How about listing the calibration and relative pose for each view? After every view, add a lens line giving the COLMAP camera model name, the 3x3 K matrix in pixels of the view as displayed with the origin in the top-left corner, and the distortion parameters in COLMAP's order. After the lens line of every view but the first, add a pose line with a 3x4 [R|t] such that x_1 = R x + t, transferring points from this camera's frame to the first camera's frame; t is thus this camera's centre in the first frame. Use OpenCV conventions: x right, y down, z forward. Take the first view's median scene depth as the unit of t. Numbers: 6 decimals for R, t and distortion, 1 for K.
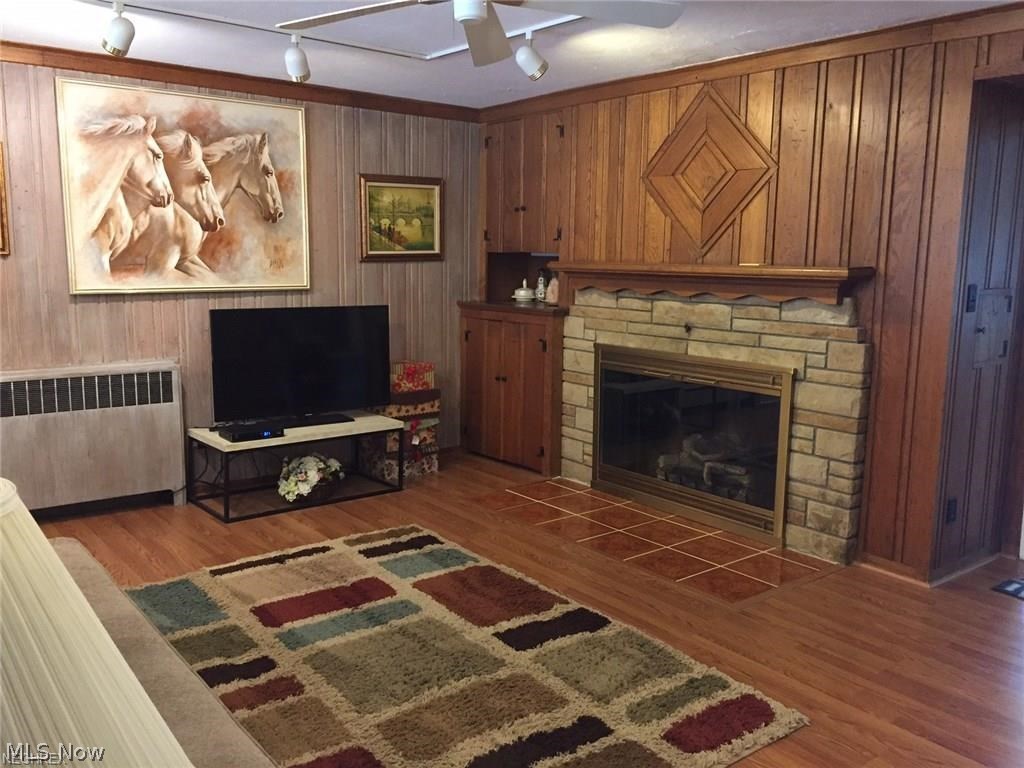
lens RADIAL K [[867.1, 0, 508.3], [0, 867.1, 386.6], [0, 0, 1]] dist [0.062270, -0.087420]
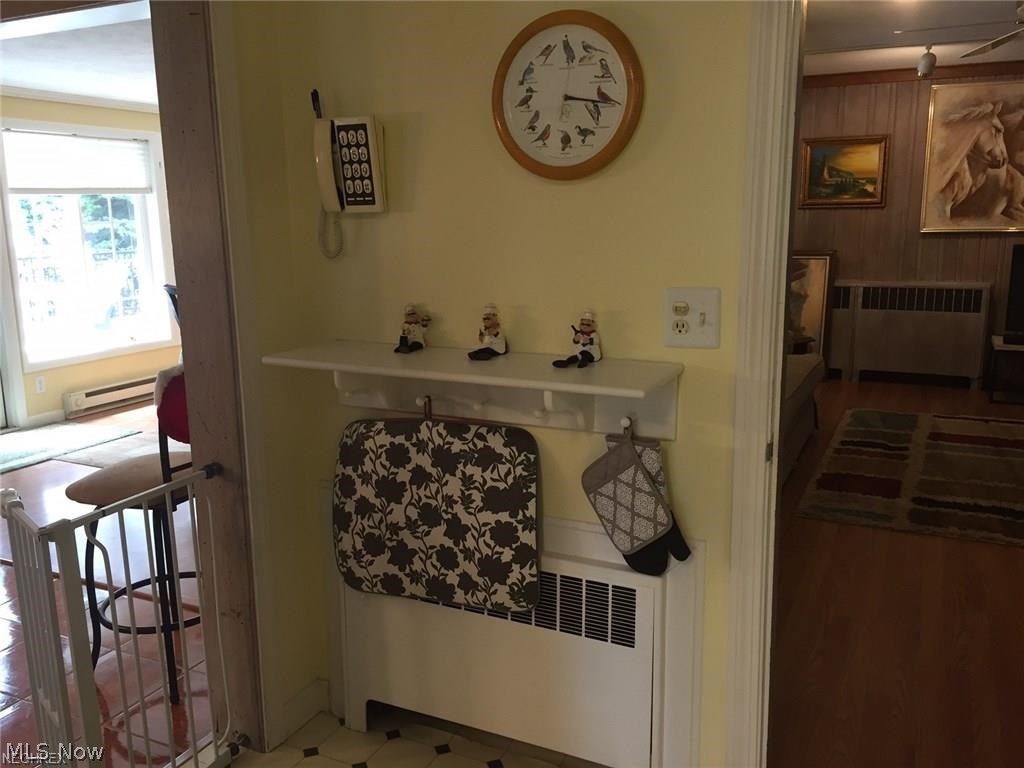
lens RADIAL K [[867.1, 0, 507.2], [0, 867.1, 385.0], [0, 0, 1]] dist [0.062270, -0.087420]
pose [[0.428214, 0.155667, -0.890169, 0.541674], [-0.120795, 0.986072, 0.114330, 0.062115], [0.895568, 0.058570, 0.441053, -0.258796]]
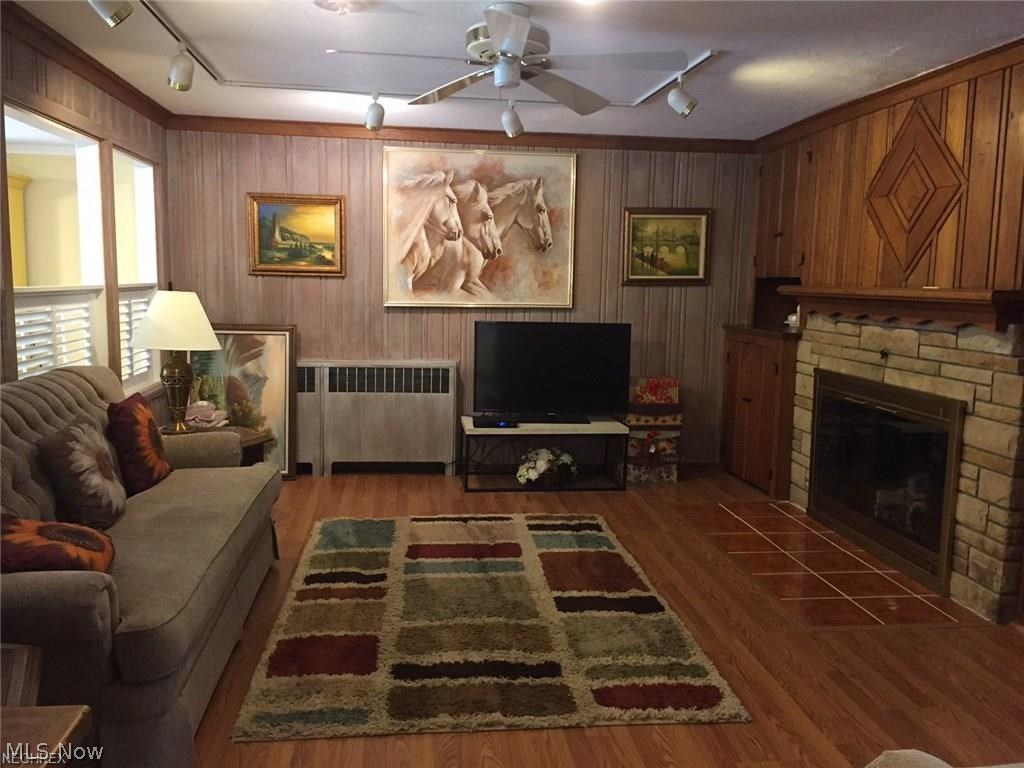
lens RADIAL K [[867.1, 0, 515.6], [0, 867.1, 386.9], [0, 0, 1]] dist [0.062270, -0.087420]
pose [[0.851669, 0.069211, -0.519489, 0.357909], [-0.088884, 0.995957, -0.013028, 0.016561], [0.516487, 0.057270, 0.854378, -0.026611]]
